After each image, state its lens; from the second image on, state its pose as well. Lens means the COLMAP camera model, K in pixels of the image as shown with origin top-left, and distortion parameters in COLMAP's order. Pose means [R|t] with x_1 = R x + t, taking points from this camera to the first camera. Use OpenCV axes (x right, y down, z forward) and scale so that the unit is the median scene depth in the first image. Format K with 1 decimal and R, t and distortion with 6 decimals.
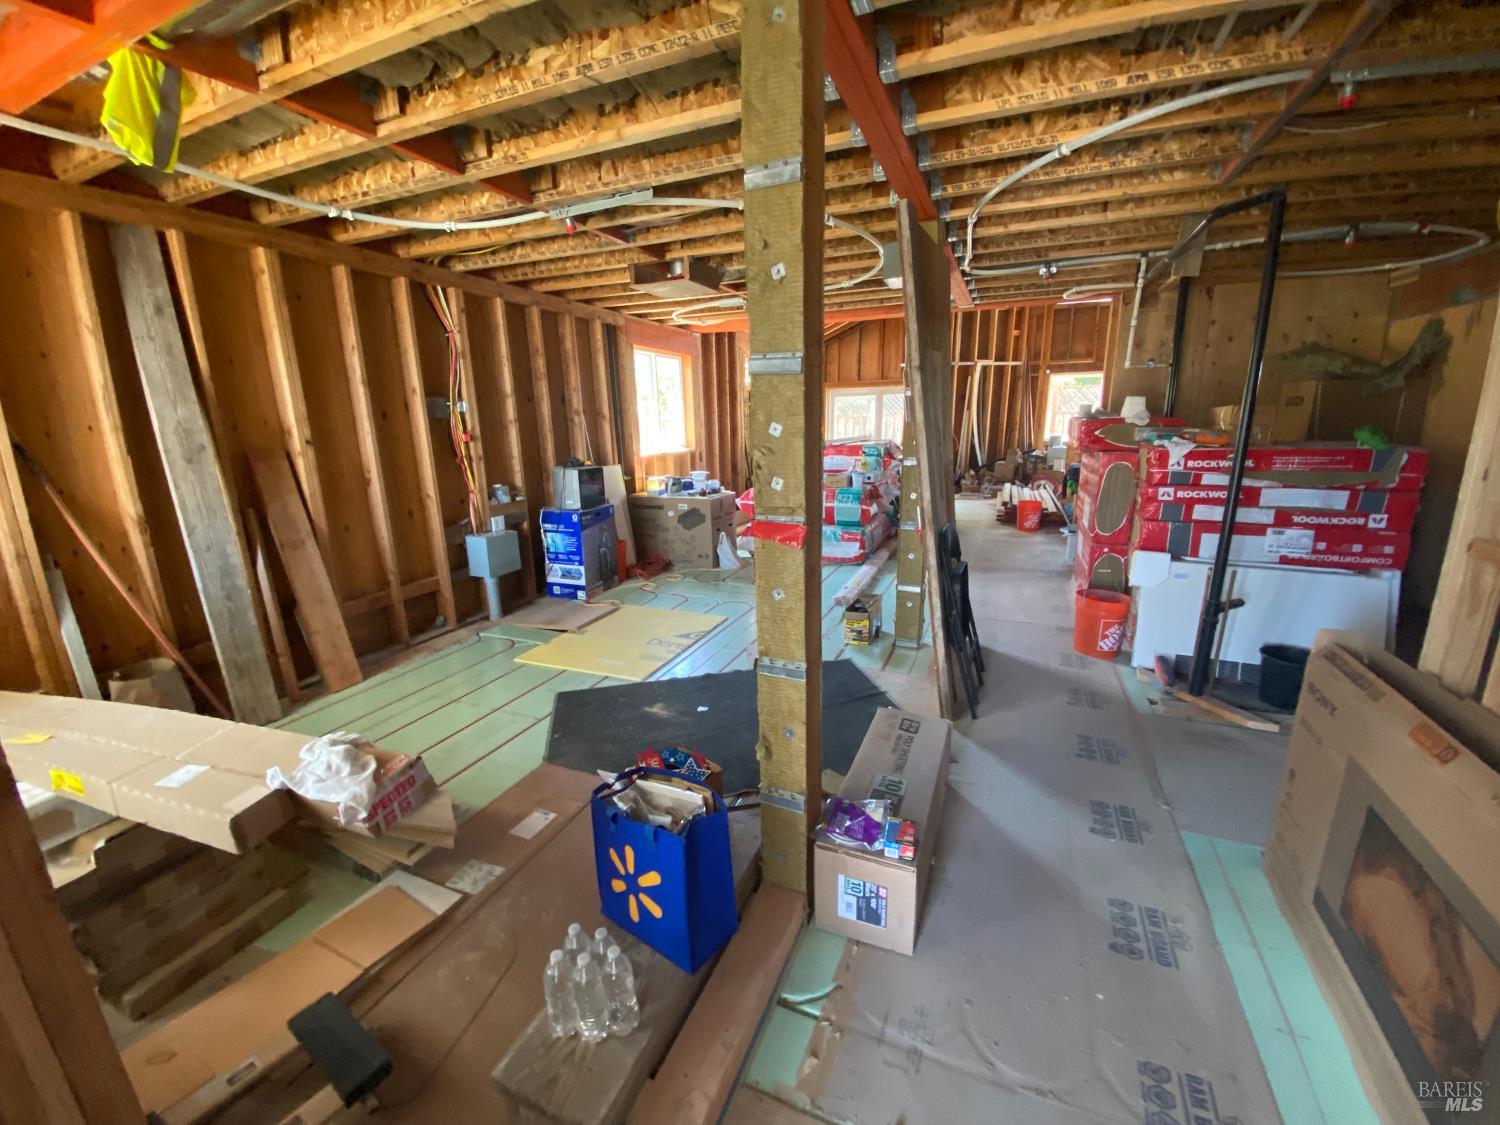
lens RADIAL K [[593.2, 0, 747.0], [0, 593.2, 565.5], [0, 0, 1]] dist [0.030985, -0.029408]
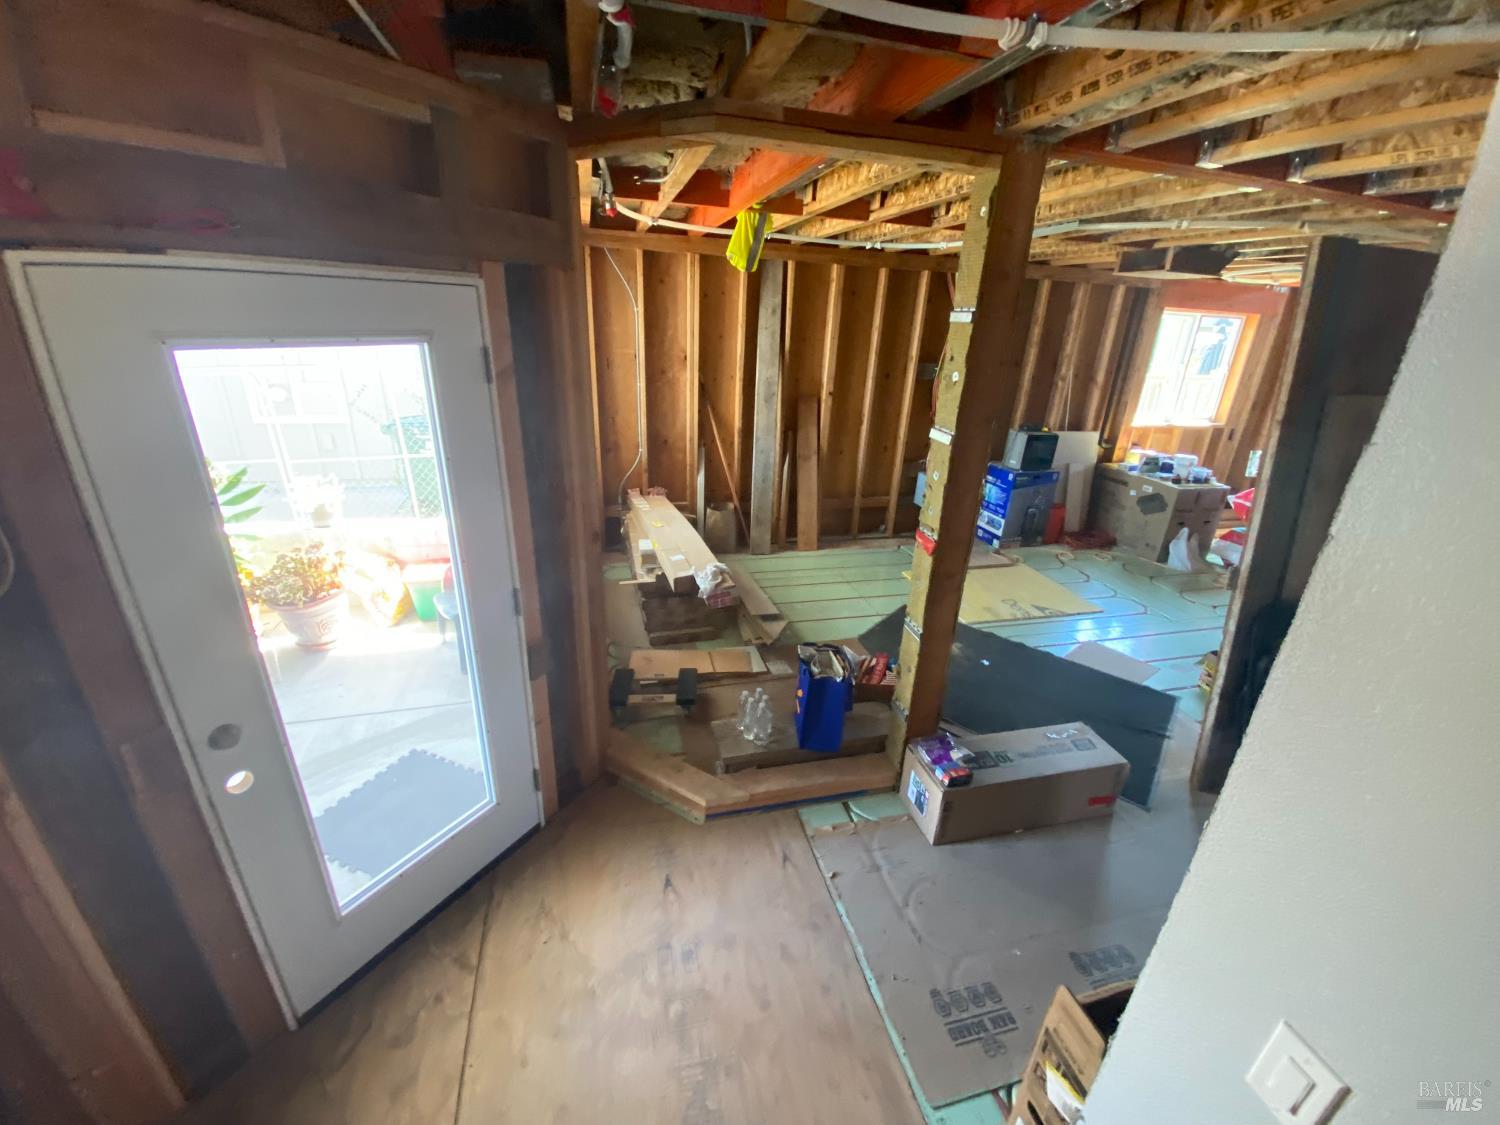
lens RADIAL K [[593.2, 0, 747.0], [0, 593.2, 565.5], [0, 0, 1]] dist [0.030985, -0.029408]
pose [[0.596226, 0.345738, -0.724555, 0.289115], [-0.238816, 0.938041, 0.251089, -0.086346], [0.766473, 0.023329, 0.641852, -0.104616]]
